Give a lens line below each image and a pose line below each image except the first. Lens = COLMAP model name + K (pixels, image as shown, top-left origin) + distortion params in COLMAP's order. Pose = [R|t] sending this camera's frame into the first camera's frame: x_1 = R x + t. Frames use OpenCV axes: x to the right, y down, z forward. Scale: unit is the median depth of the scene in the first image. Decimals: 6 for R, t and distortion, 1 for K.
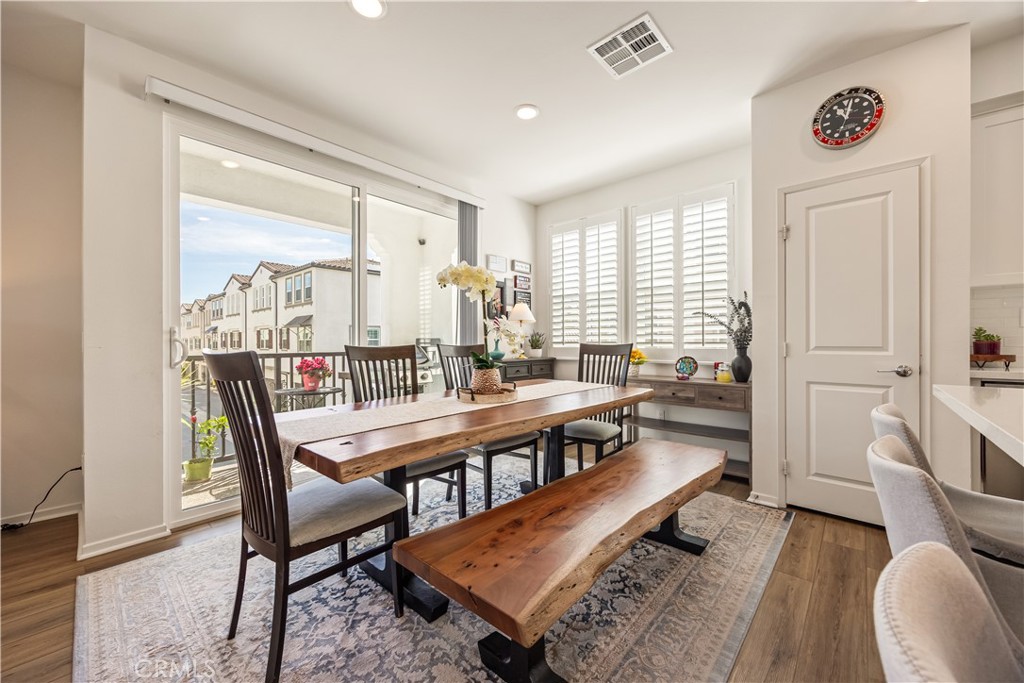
lens RADIAL K [[394.1, 0, 512.0], [0, 394.1, 341.5], [0, 0, 1]] dist [-0.002606, -0.000077]
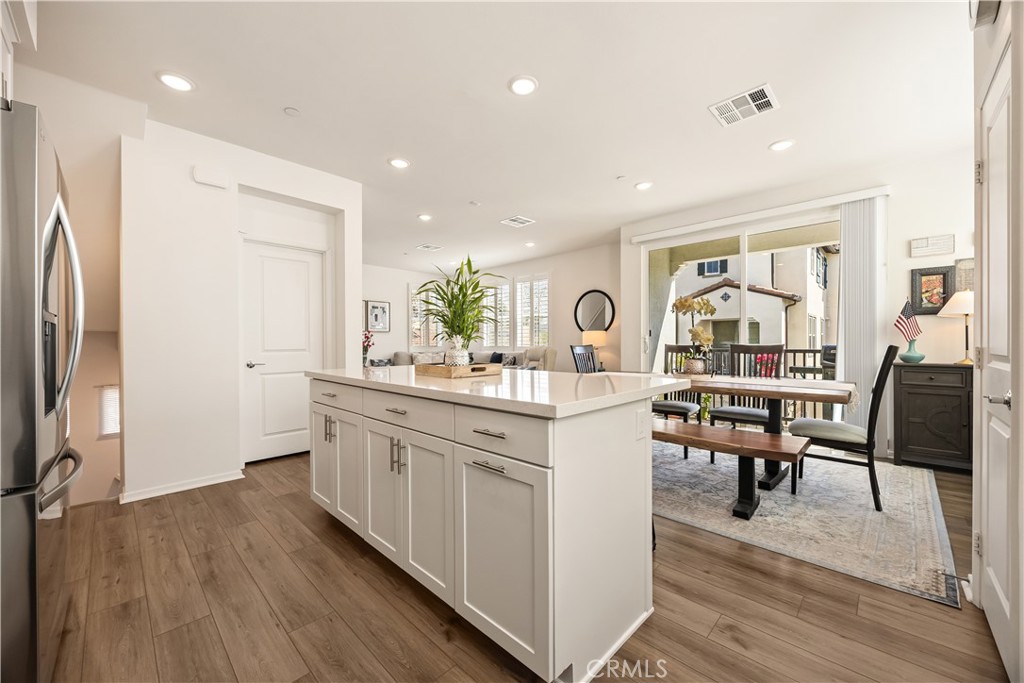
lens RADIAL K [[391.9, 0, 512.0], [0, 391.9, 341.5], [0, 0, 1]] dist [-0.013611, 0.000000]
pose [[-0.048178, 0.005561, -0.998823, 0.987967], [0.002334, 0.999982, 0.005455, -0.008421], [0.998836, -0.002069, -0.048190, 0.208417]]
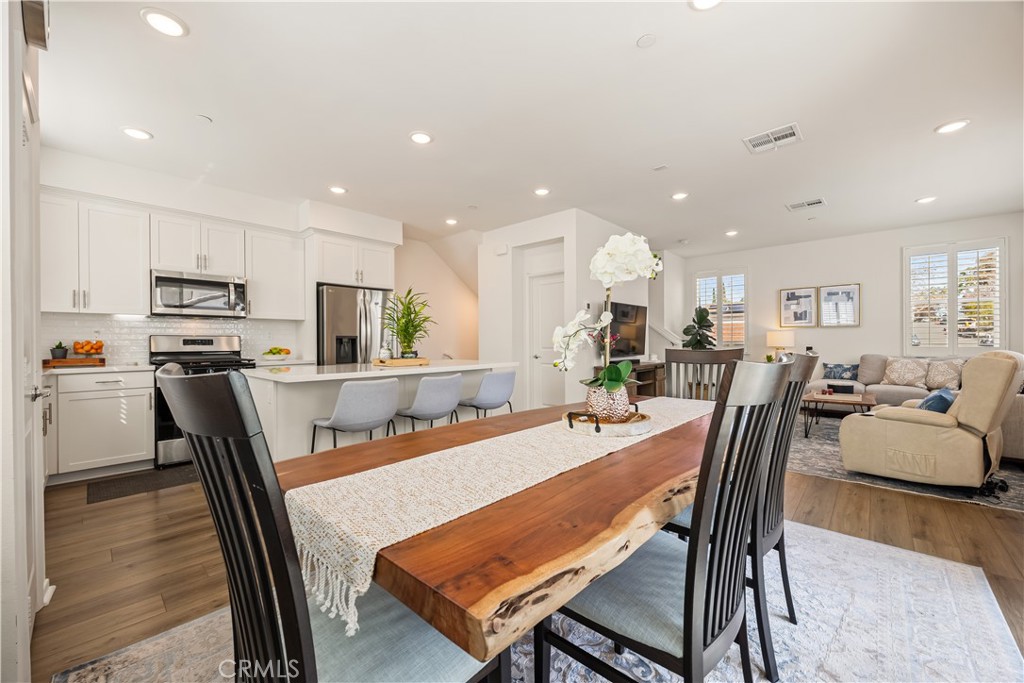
lens RADIAL K [[397.1, 0, 513.4], [0, 397.1, 330.2], [0, 0, 1]] dist [0.001185, -0.000045]
pose [[-0.999856, 0.012913, 0.011033, 0.058964], [0.012597, 0.999522, -0.028250, -0.006796], [-0.011393, -0.028107, -0.999540, 1.103081]]
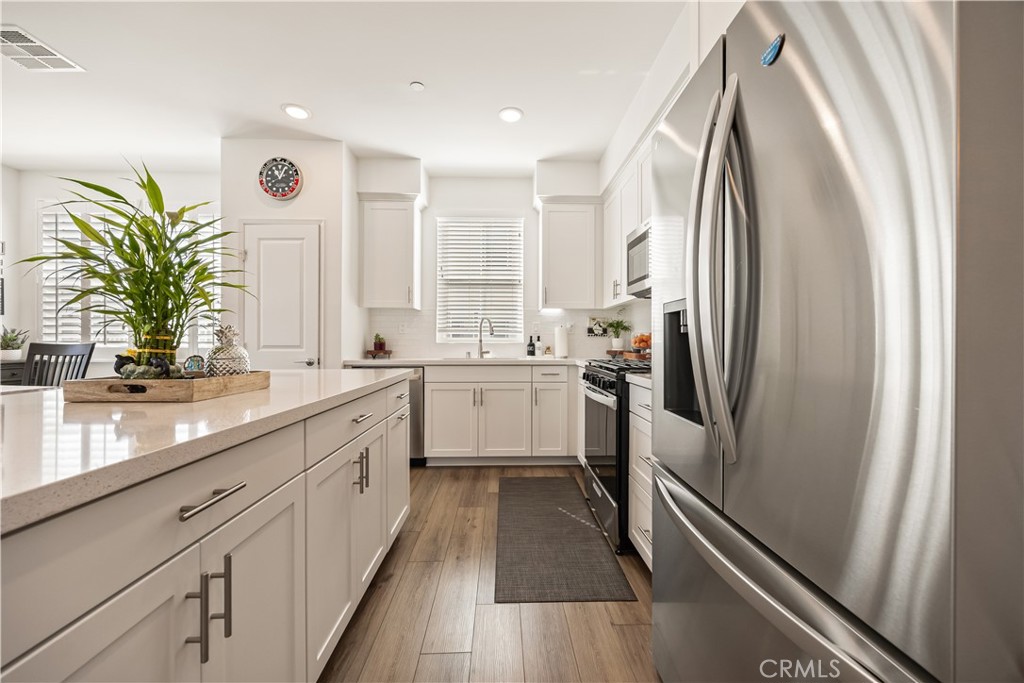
lens RADIAL K [[402.0, 0, 512.0], [0, 402.0, 341.5], [0, 0, 1]] dist [0.000972, 0.000008]
pose [[0.732565, 0.003632, 0.680687, 0.328118], [-0.004541, 0.999990, -0.000449, -0.002691], [-0.680682, -0.002762, 0.732574, -0.384732]]
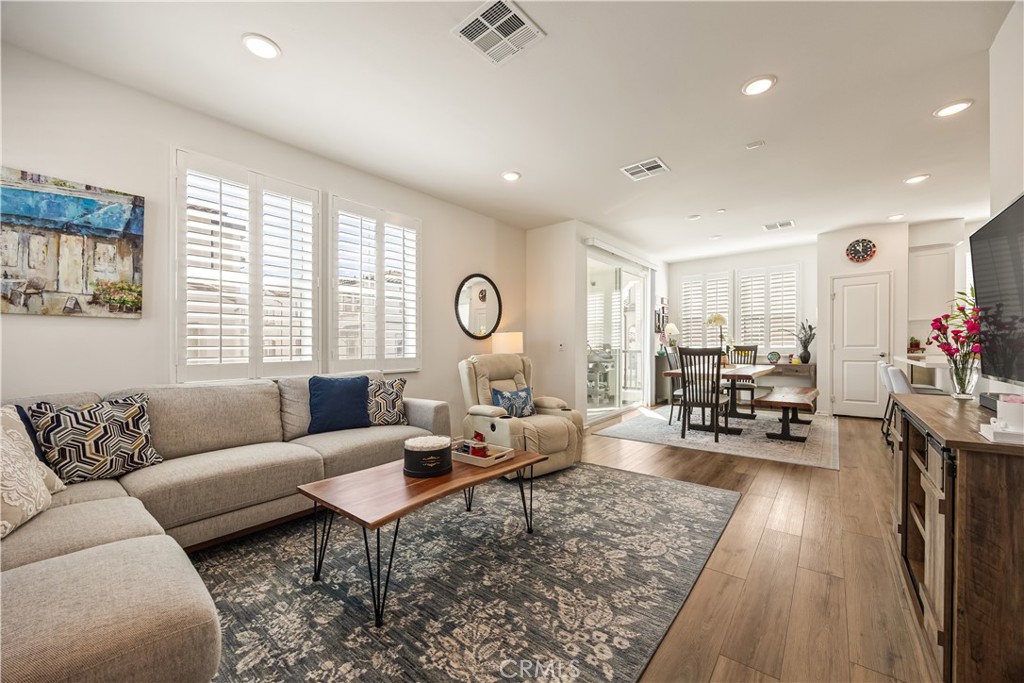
lens RADIAL K [[393.4, 0, 515.4], [0, 393.4, 353.8], [0, 0, 1]] dist [-0.001248, -0.000138]
pose [[0.998615, -0.009069, 0.051821, -0.936123], [0.008301, 0.999853, 0.015016, 0.008078], [-0.051950, -0.014565, 0.998543, -0.877262]]
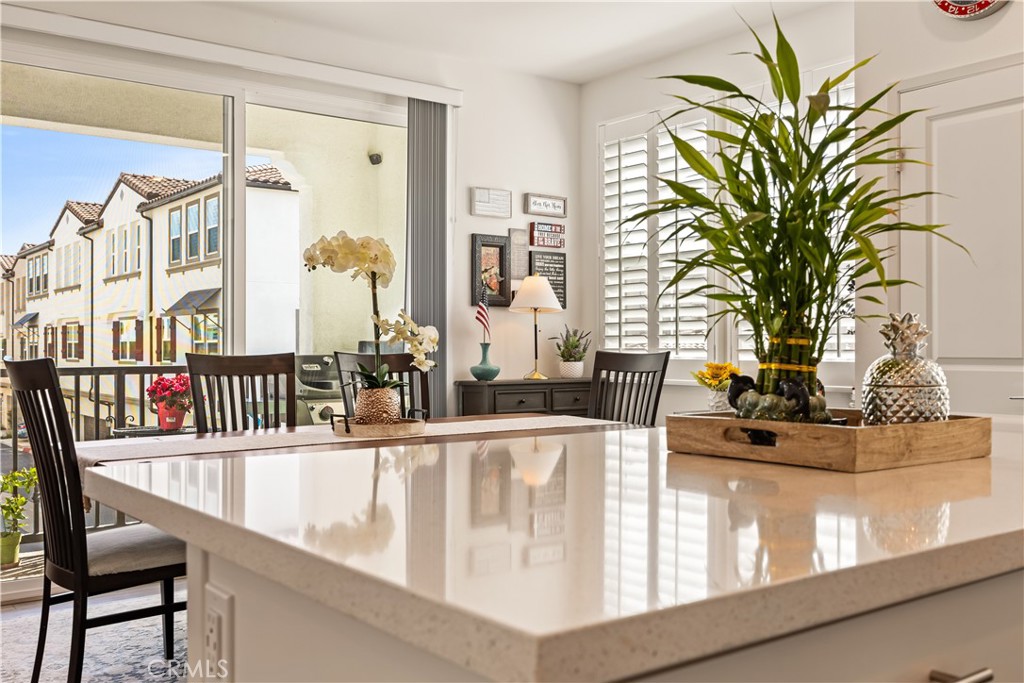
lens RADIAL K [[978.4, 0, 512.0], [0, 978.4, 341.5], [0, 0, 1]] dist [0.002934, -0.010442]
pose [[0.981496, 0.000865, -0.191481, 0.302839], [-0.001707, 0.999990, -0.004229, -0.002815], [0.191475, 0.004477, 0.981487, -0.377099]]
